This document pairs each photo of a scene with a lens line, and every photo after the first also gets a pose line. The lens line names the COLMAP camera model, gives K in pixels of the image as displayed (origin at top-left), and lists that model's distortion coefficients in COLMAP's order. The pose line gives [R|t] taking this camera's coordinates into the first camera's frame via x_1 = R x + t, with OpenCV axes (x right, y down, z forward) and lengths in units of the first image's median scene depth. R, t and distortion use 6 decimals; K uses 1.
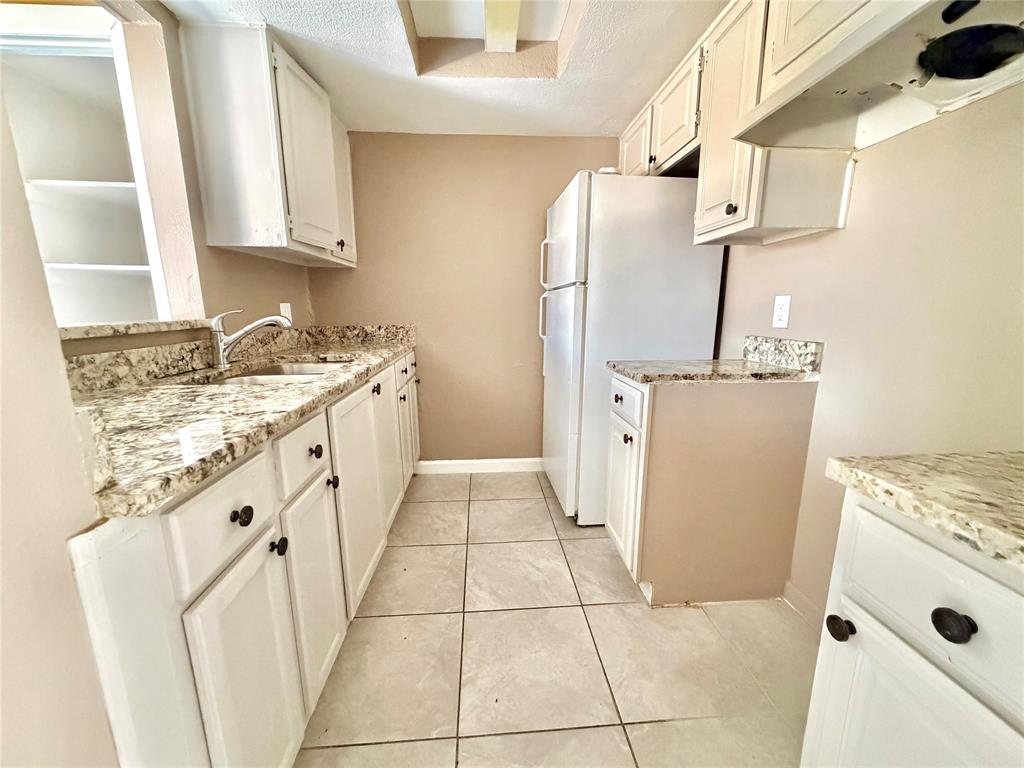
lens RADIAL K [[406.0, 0, 511.4], [0, 406.0, 387.0], [0, 0, 1]] dist [0.000654, -0.000007]
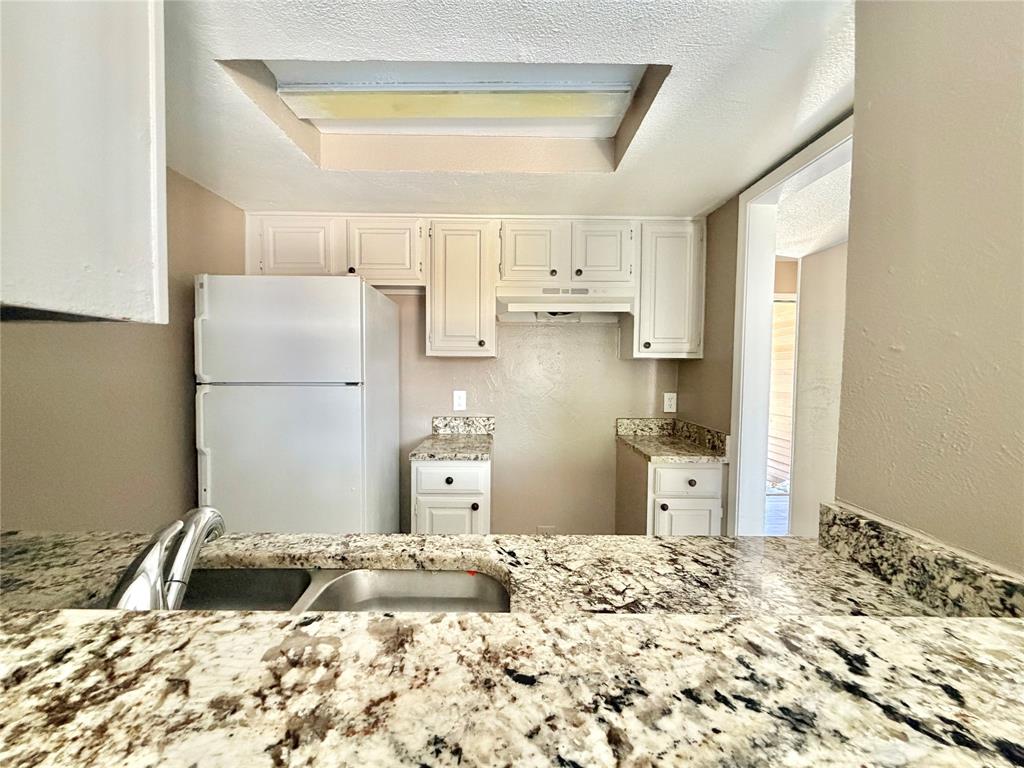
lens RADIAL K [[406.0, 0, 511.2], [0, 406.0, 383.8], [0, 0, 1]] dist [0.000654, -0.000007]
pose [[0.066728, -0.038736, 0.997019, -0.941059], [0.184721, 0.982452, 0.025807, -0.259525], [-0.980523, 0.182449, 0.072712, 0.685225]]
